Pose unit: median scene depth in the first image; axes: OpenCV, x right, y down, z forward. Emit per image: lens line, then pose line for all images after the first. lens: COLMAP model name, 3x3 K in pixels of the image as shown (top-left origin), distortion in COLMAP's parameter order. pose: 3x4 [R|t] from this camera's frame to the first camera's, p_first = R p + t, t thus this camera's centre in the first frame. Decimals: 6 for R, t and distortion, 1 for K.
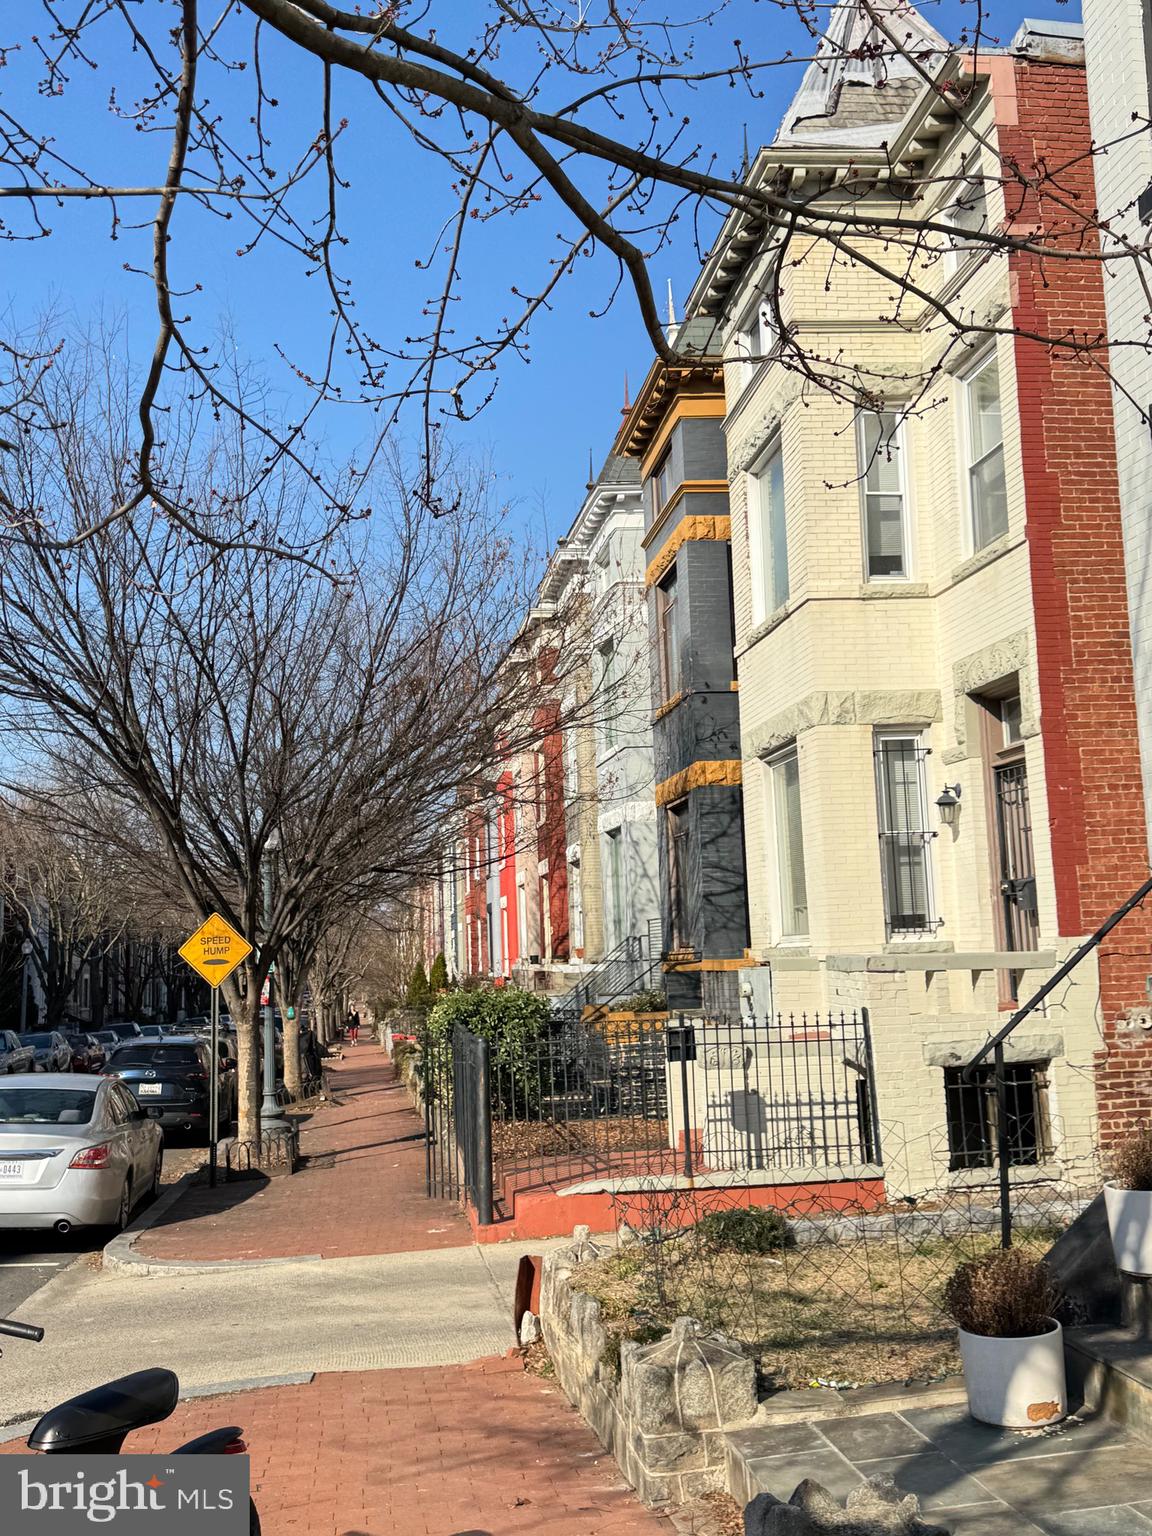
lens RADIAL K [[1666.7, 0, 576.0], [0, 1666.7, 768.0], [0, 0, 1]] dist [0.157554, -0.550150]
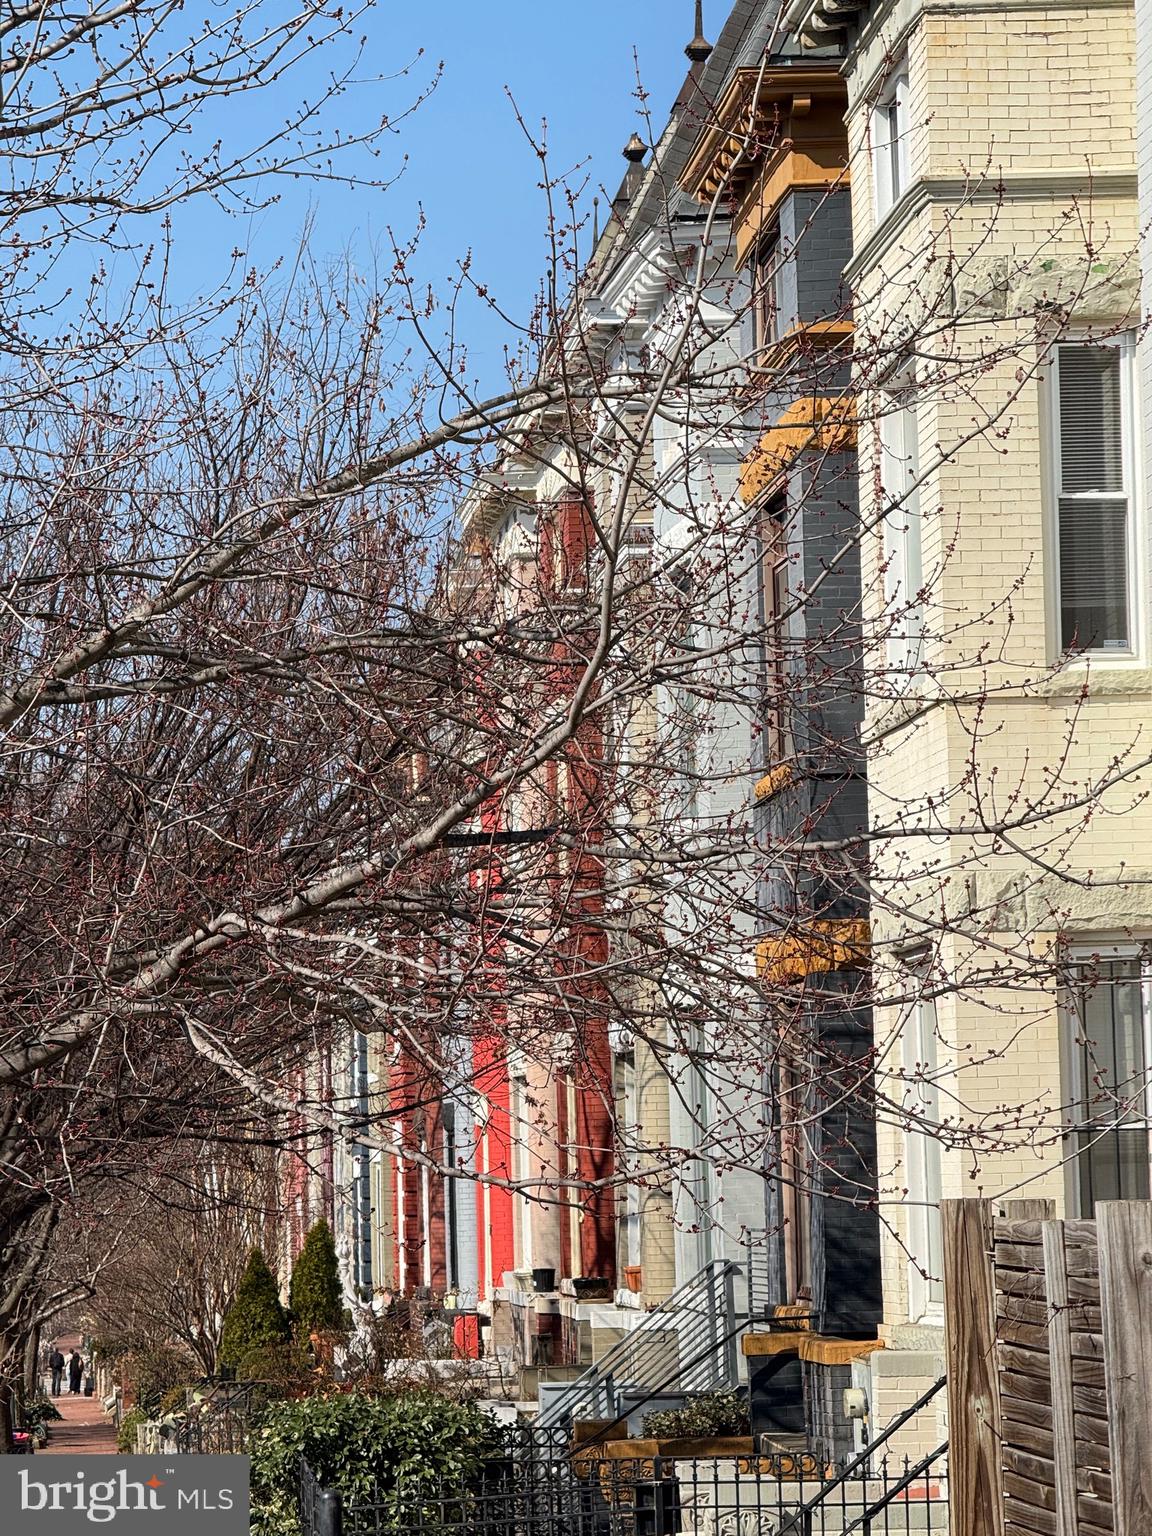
lens RADIAL K [[5469.3, 0, 576.0], [0, 5469.3, 768.0], [0, 0, 1]] dist [0.616986, 0.372984]
pose [[0.999244, 0.007601, -0.038131, 0.038953], [-0.006347, 0.999438, 0.032914, -0.059828], [0.038359, -0.032647, 0.998731, -0.351309]]
